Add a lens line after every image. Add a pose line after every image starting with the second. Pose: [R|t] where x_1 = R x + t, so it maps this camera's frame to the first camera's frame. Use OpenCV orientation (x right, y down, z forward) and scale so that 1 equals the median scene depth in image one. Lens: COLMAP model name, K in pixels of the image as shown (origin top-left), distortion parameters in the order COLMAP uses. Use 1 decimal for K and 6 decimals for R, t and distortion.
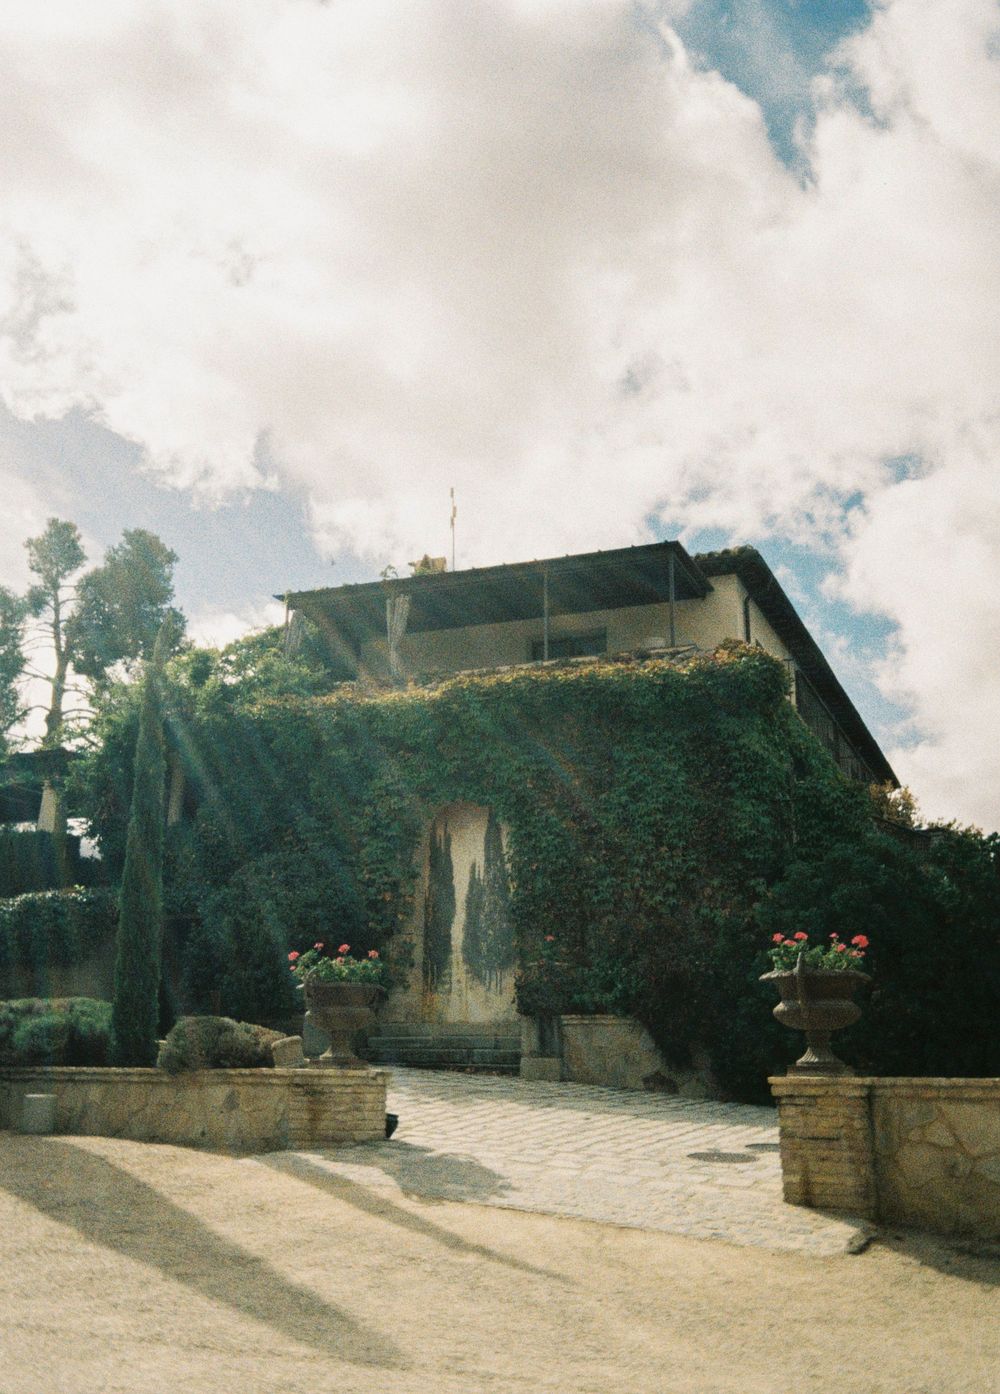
lens RADIAL K [[1289.8, 0, 500.0], [0, 1289.8, 697.0], [0, 0, 1]] dist [-0.012010, -0.007020]
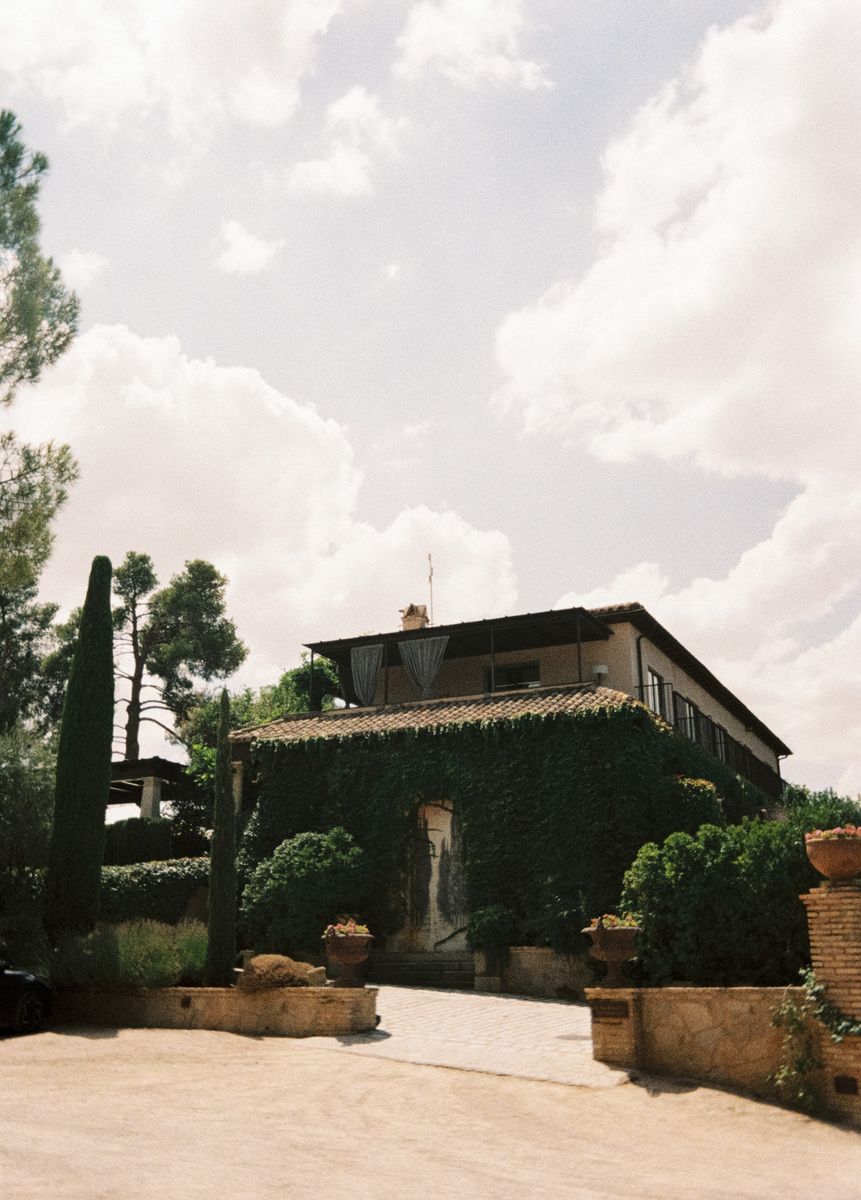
lens RADIAL K [[1063.9, 0, 430.5], [0, 1063.9, 600.0], [0, 0, 1]] dist [-0.000239, -0.002863]
pose [[0.998014, -0.033108, -0.053583, 0.029785], [0.029547, 0.997387, -0.065924, -0.048022], [0.055625, 0.064209, 0.996385, -0.163779]]
